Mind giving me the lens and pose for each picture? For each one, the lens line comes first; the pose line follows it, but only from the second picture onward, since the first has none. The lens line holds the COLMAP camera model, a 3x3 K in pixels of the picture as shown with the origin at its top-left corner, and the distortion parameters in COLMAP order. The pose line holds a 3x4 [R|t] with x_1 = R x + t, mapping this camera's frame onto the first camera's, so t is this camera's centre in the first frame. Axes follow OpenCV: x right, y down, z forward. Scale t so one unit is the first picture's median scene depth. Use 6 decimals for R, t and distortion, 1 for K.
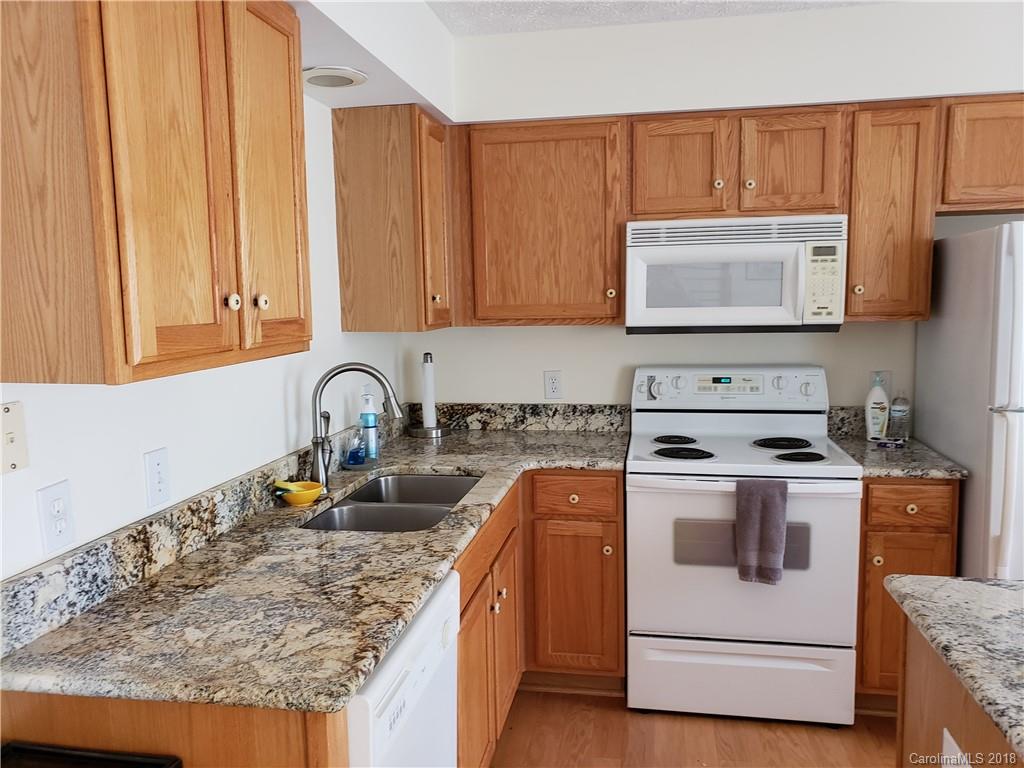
lens RADIAL K [[806.9, 0, 505.4], [0, 806.9, 391.9], [0, 0, 1]] dist [0.031148, -0.042594]
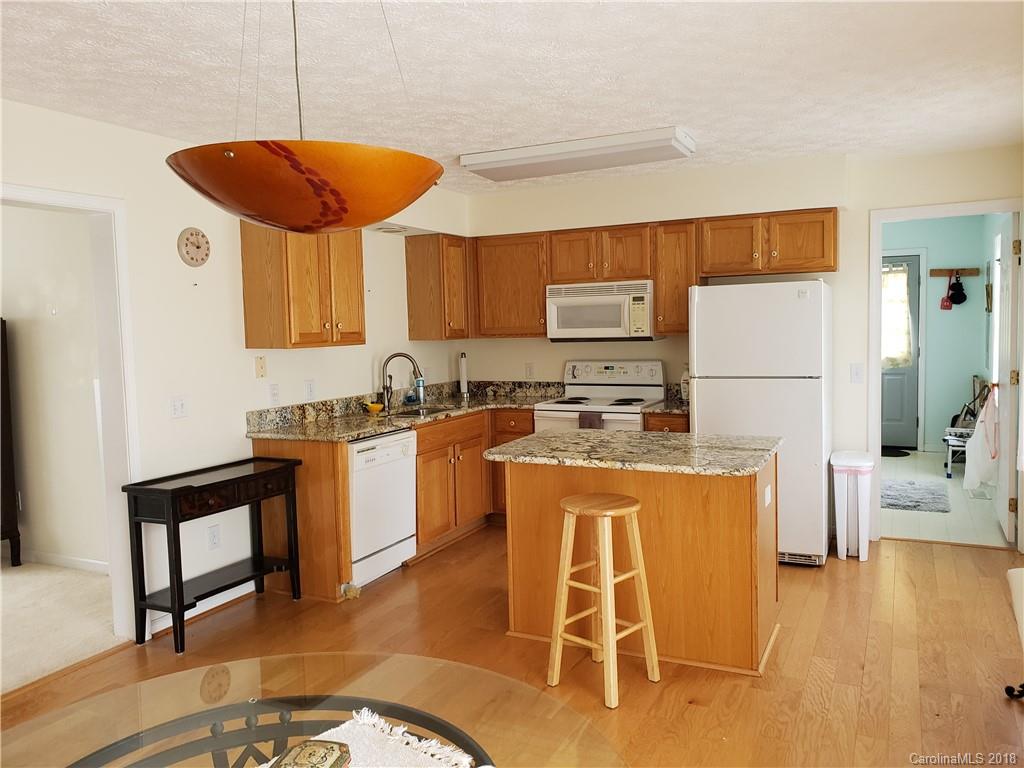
lens RADIAL K [[806.9, 0, 492.5], [0, 806.9, 377.6], [0, 0, 1]] dist [0.031148, -0.042594]
pose [[0.953931, 0.012864, -0.299751, 0.631553], [-0.028160, 0.998509, -0.046765, 0.112862], [0.298703, 0.053051, 0.952870, -0.919247]]
